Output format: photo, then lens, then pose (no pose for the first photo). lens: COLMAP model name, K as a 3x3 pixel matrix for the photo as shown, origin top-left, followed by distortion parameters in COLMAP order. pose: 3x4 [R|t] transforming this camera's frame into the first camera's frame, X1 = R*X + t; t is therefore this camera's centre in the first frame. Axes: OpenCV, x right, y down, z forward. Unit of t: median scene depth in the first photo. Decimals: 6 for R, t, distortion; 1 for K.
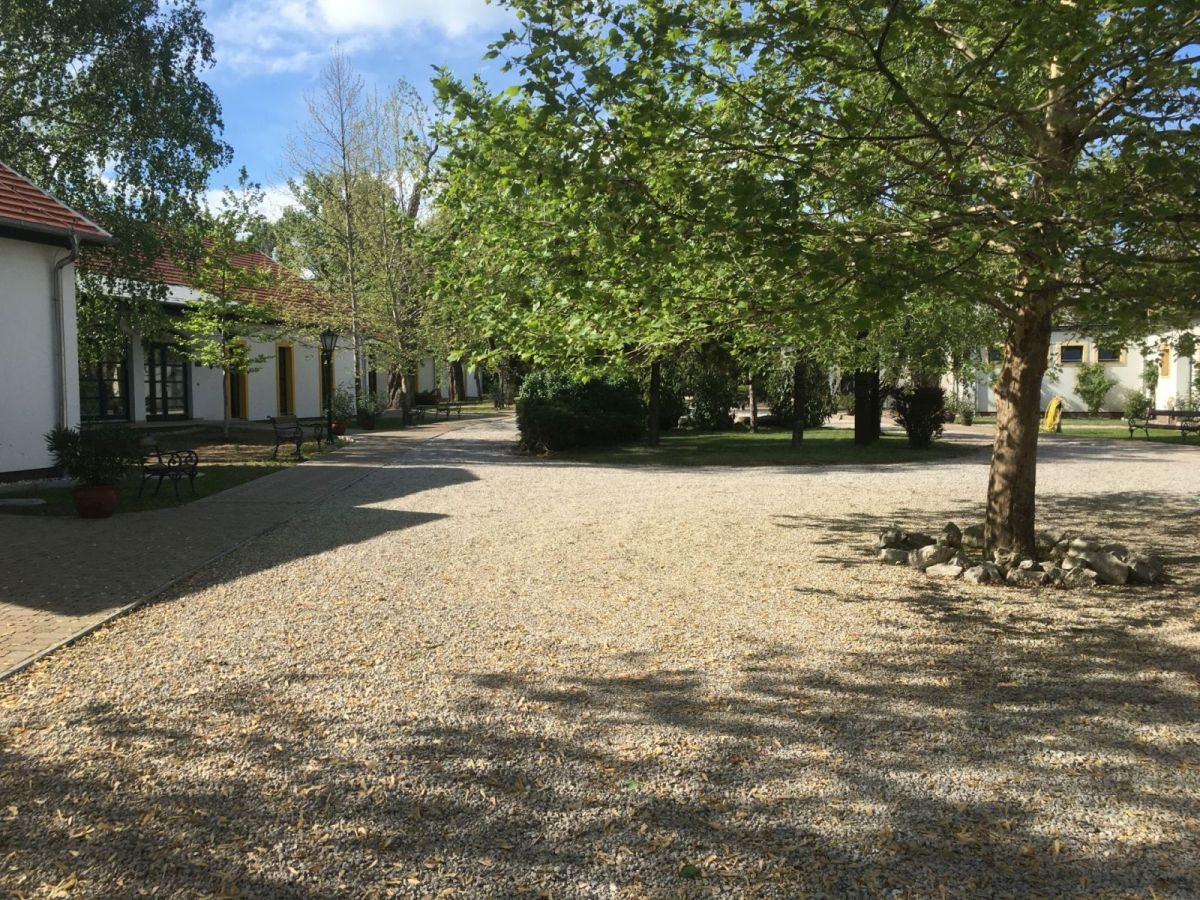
lens RADIAL K [[1025.9, 0, 597.6], [0, 1025.9, 454.8], [0, 0, 1]] dist [0.014016, 0.016028]
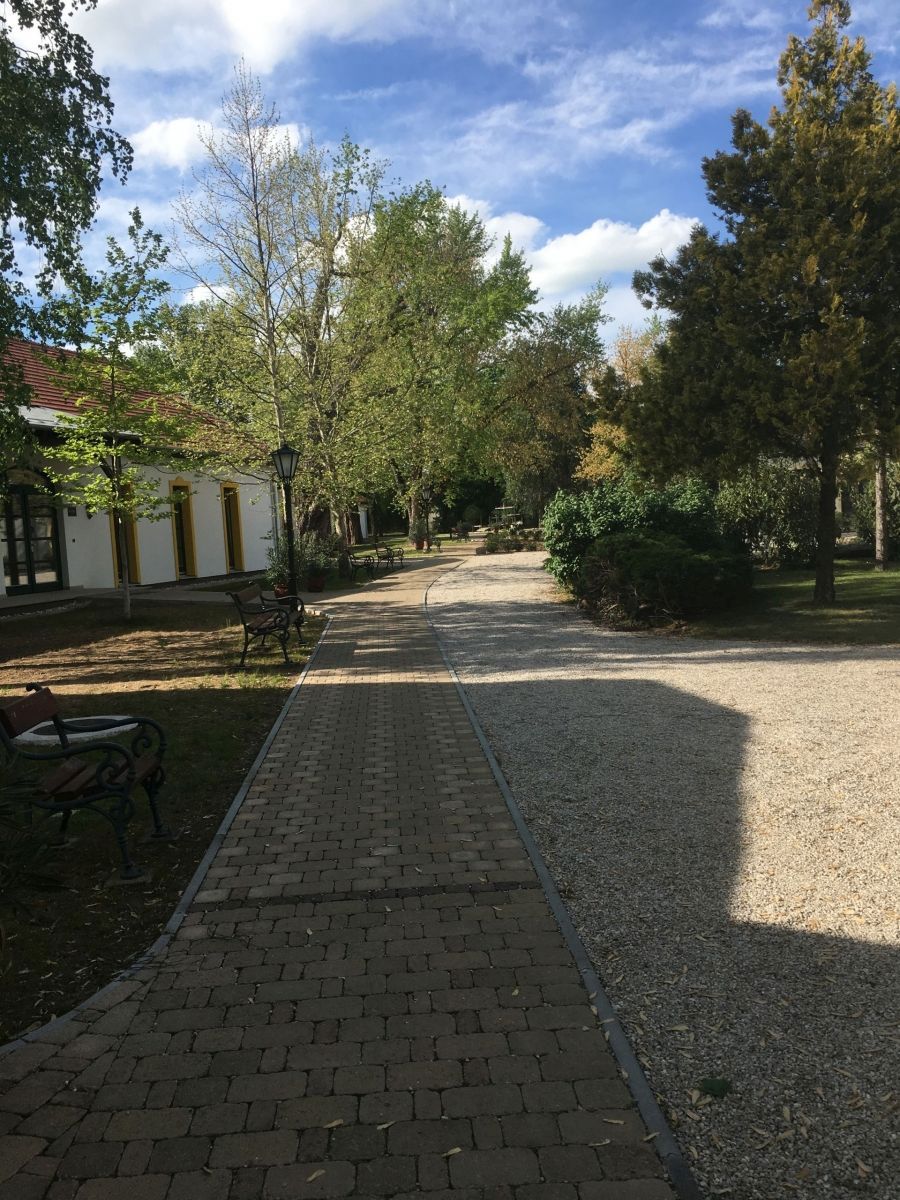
lens RADIAL K [[1025.9, 0, 452.3], [0, 1025.9, 595.7], [0, 0, 1]] dist [0.014016, 0.016028]
pose [[0.998836, -0.048220, 0.001040, -0.150282], [0.048213, 0.998820, 0.005863, -0.024494], [-0.001322, -0.005806, 0.999982, 0.329896]]
